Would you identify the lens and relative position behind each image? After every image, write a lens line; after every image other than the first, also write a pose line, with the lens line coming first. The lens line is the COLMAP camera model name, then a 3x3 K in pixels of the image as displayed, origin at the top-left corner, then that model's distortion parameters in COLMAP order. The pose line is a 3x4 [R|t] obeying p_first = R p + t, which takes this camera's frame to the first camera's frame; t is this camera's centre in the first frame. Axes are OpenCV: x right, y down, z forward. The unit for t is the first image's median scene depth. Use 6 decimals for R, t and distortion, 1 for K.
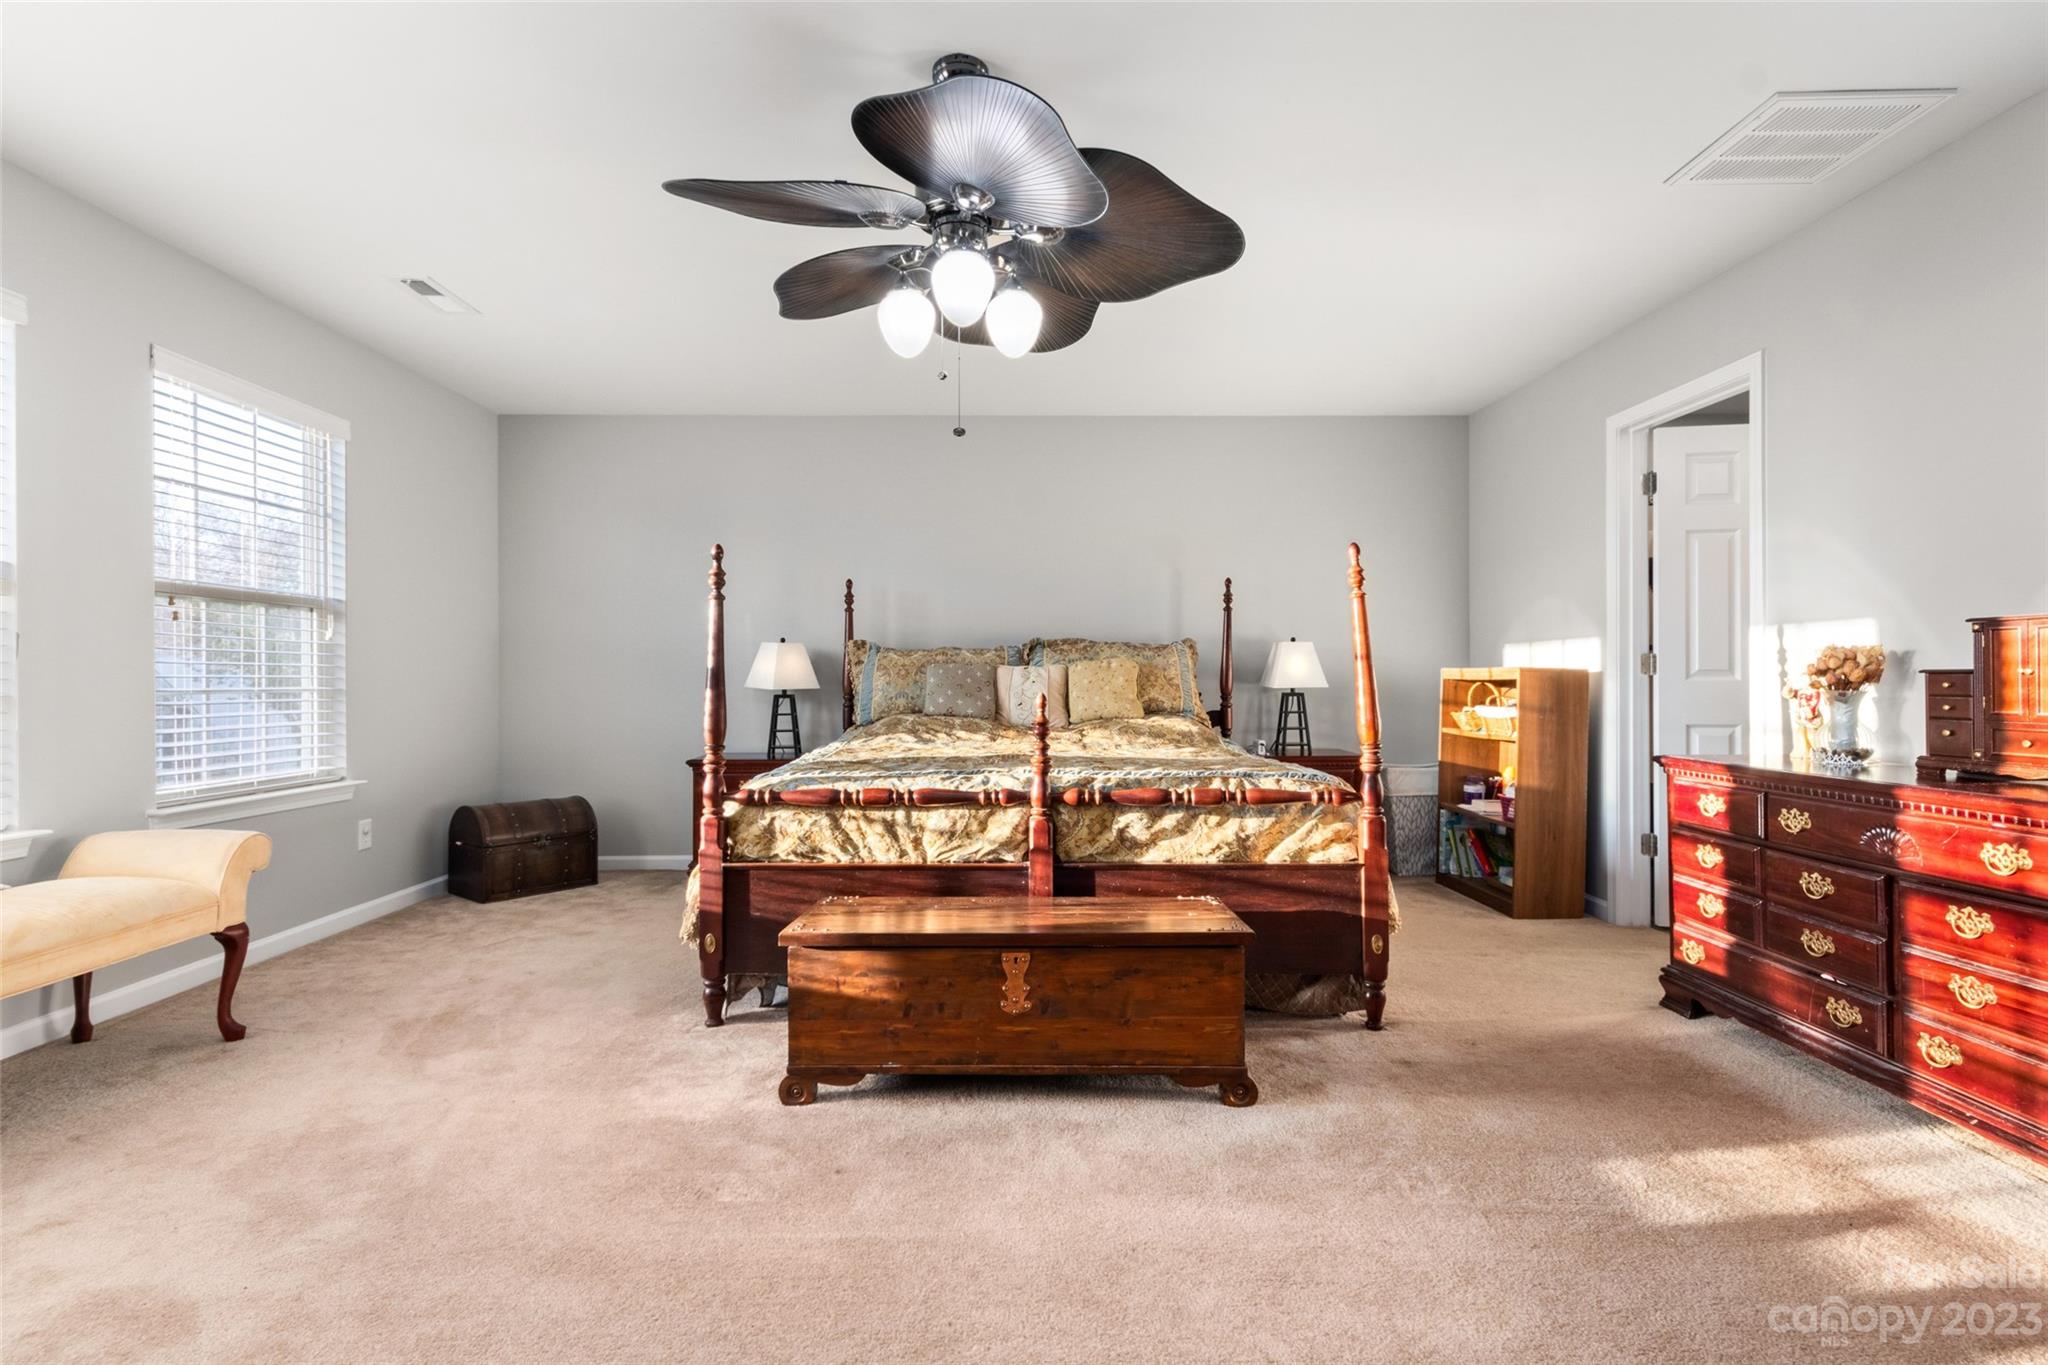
lens RADIAL K [[983.5, 0, 1005.9], [0, 983.5, 671.0], [0, 0, 1]] dist [-0.001030, 0.013760]
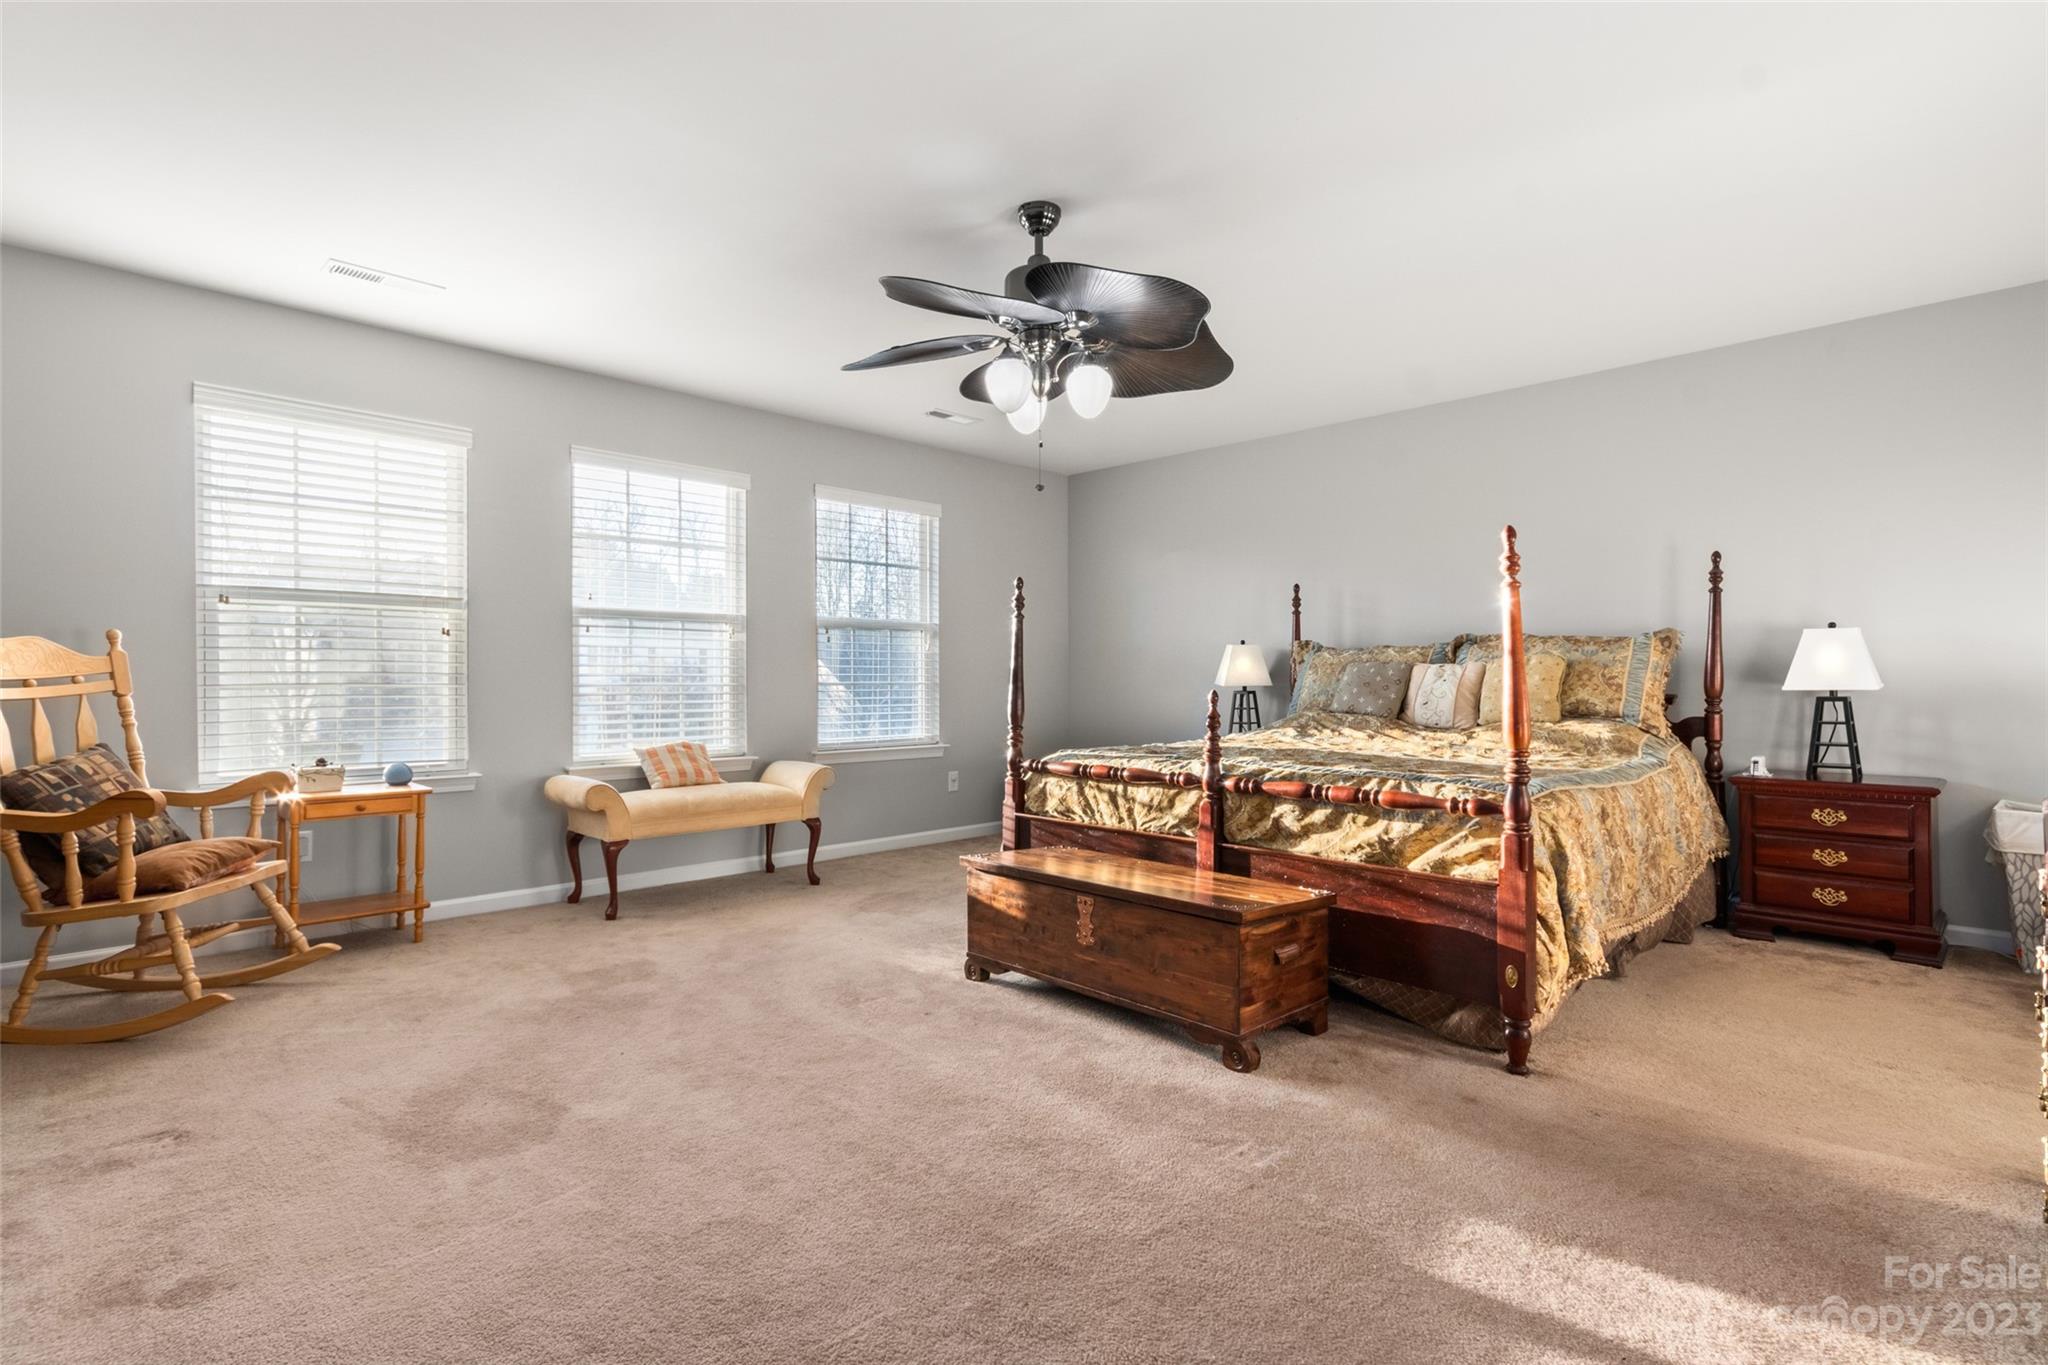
lens RADIAL K [[983.5, 0, 1005.9], [0, 983.5, 671.0], [0, 0, 1]] dist [-0.001030, 0.013760]
pose [[0.692729, -0.002322, -0.721195, 0.681179], [0.003830, 0.999993, 0.000459, -0.000234], [0.721188, -0.003080, 0.692732, 0.053309]]
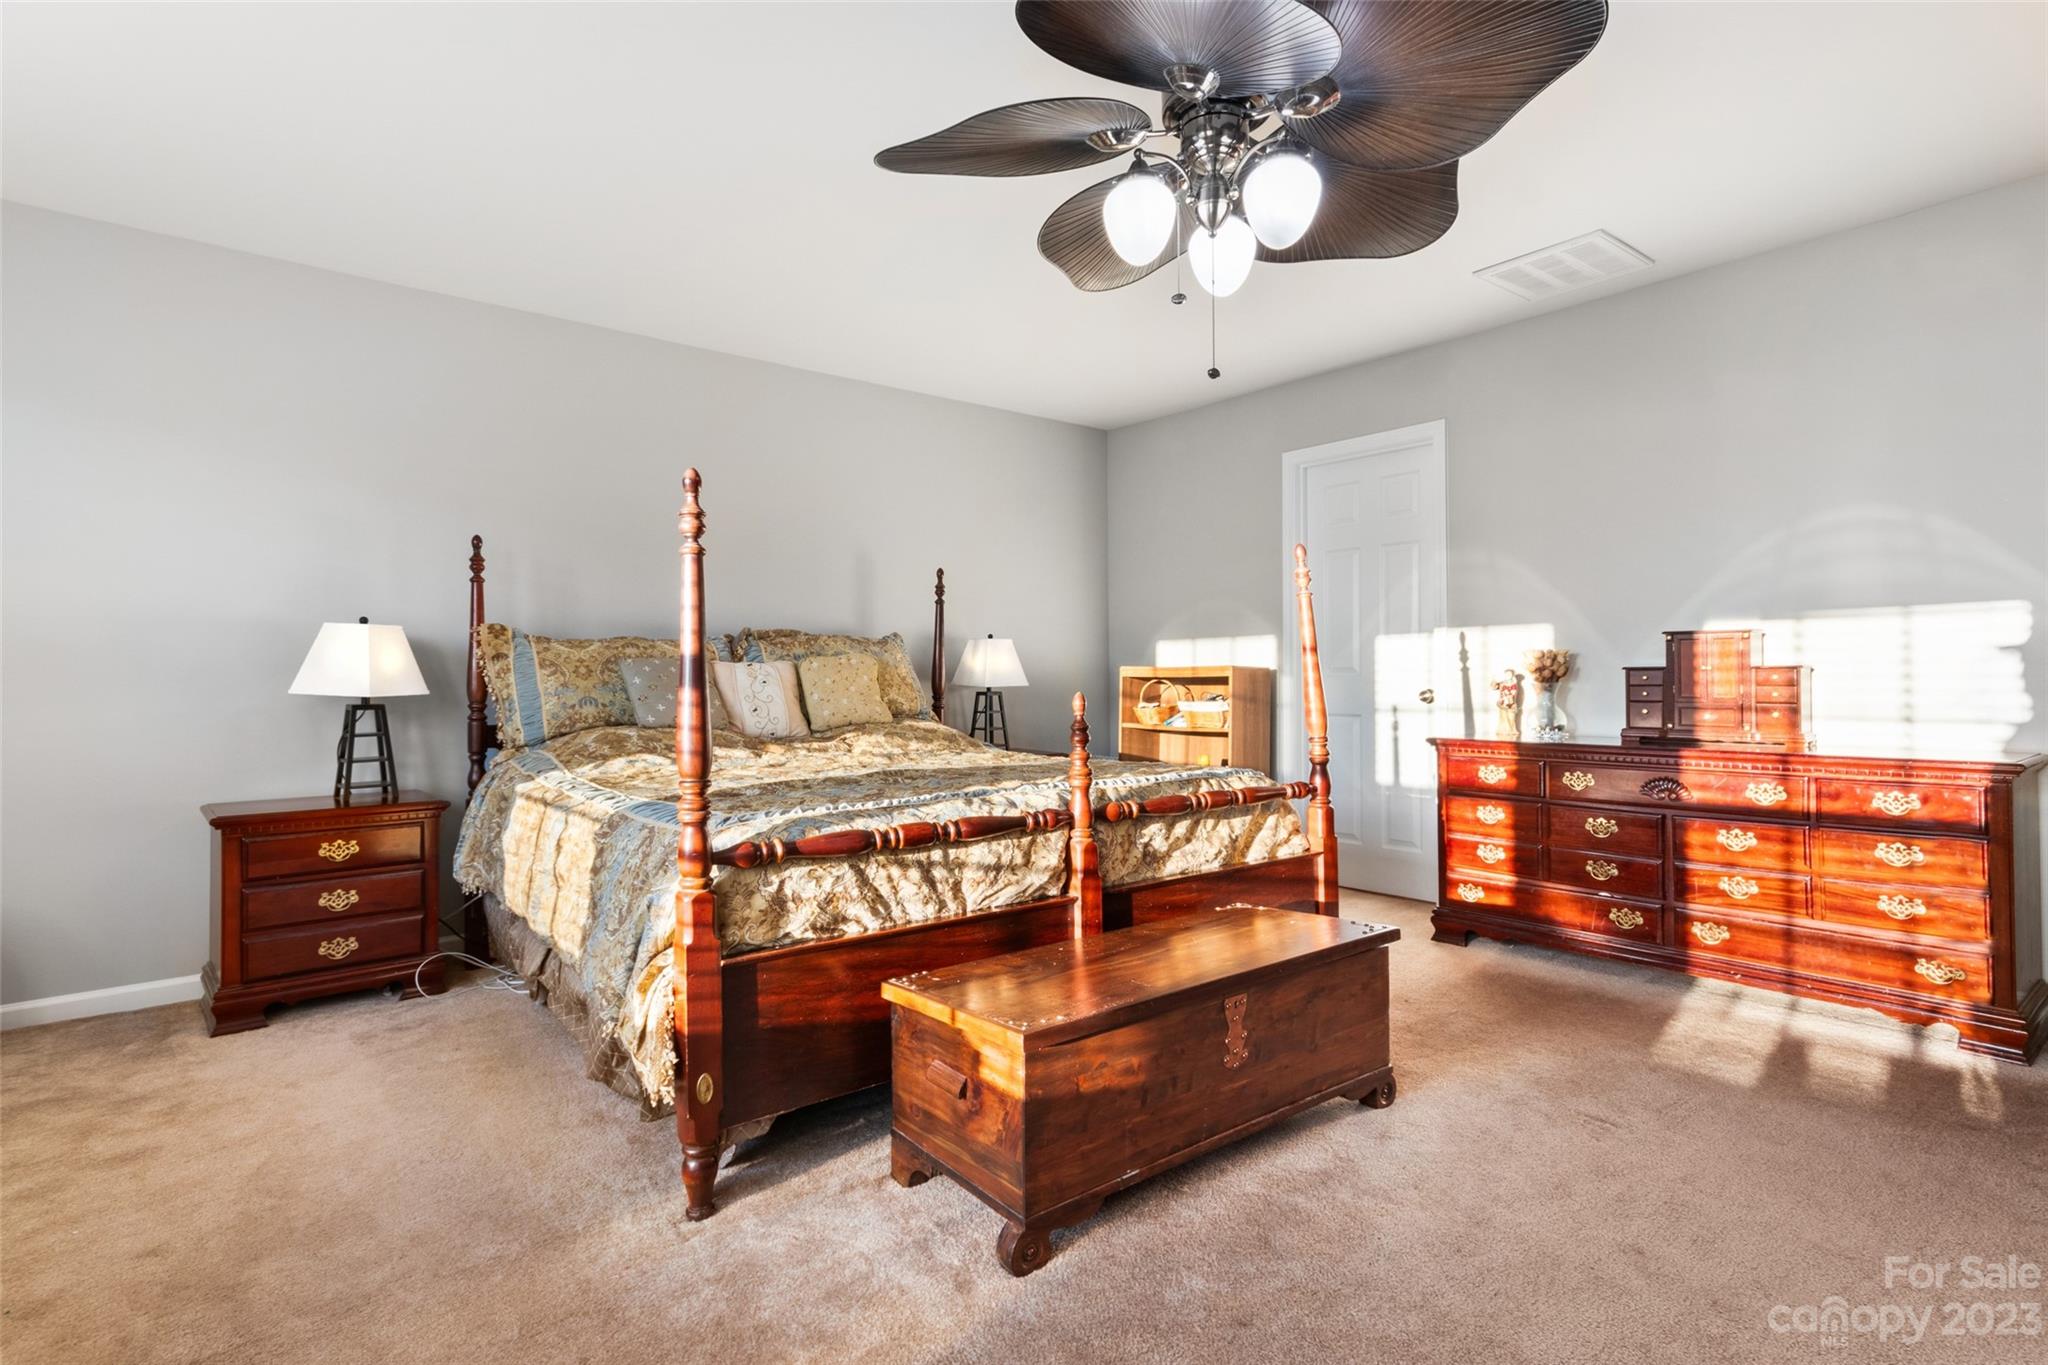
lens RADIAL K [[1038.9, 0, 1007.9], [0, 1038.9, 669.9], [0, 0, 1]] dist [0.012908, 0.000642]
pose [[0.773303, 0.001378, 0.634035, -0.579744], [0.000539, 0.999996, -0.002832, 0.005570], [-0.634036, 0.002532, 0.773299, 0.346898]]
